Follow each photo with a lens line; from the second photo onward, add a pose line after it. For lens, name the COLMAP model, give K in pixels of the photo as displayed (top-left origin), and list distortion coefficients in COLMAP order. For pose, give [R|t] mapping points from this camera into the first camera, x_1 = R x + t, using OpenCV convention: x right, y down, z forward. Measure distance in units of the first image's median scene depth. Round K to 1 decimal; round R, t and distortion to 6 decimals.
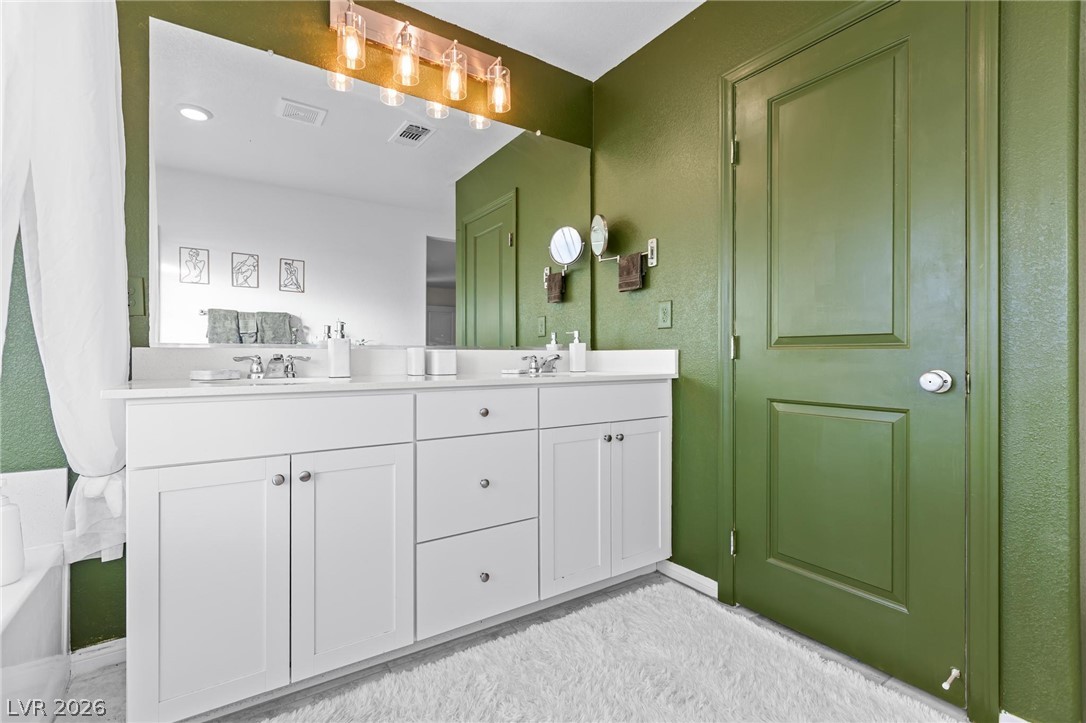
lens RADIAL K [[486.1, 0, 539.5], [0, 486.1, 356.1], [0, 0, 1]] dist [0.004577, 0.000415]
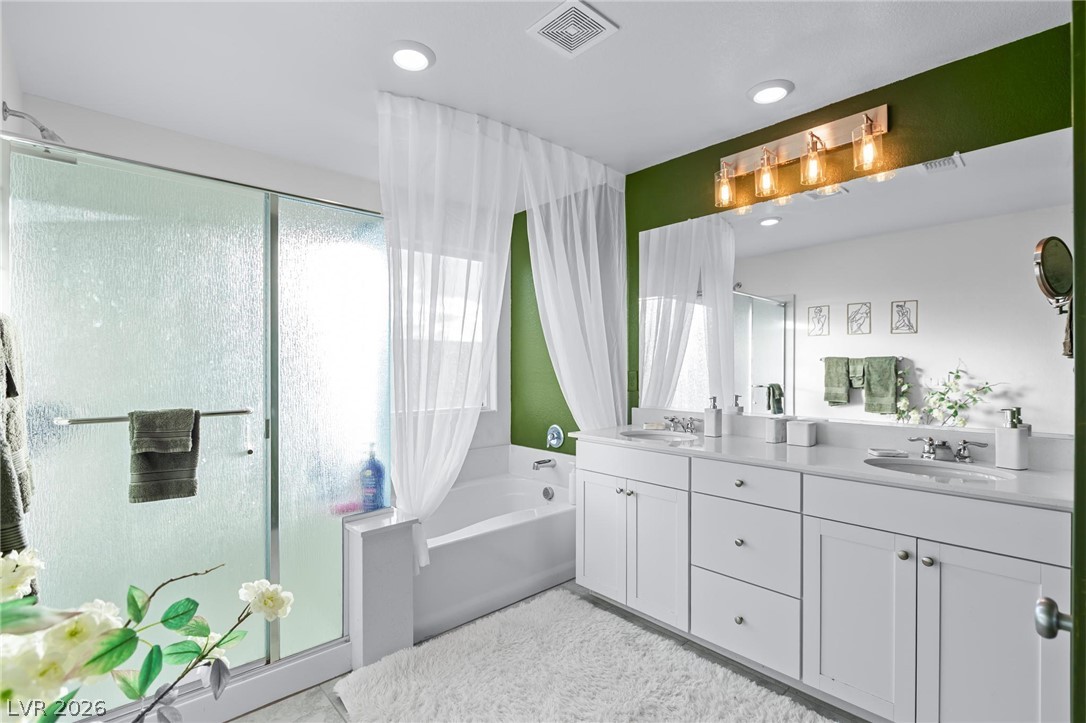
lens RADIAL K [[505.9, 0, 539.4], [0, 505.9, 367.2], [0, 0, 1]] dist [-0.005435, -0.000683]
pose [[0.143168, -0.002217, -0.989696, 0.414240], [0.000726, 0.999997, -0.002135, -0.065918], [0.989698, -0.000413, 0.143170, 0.132732]]
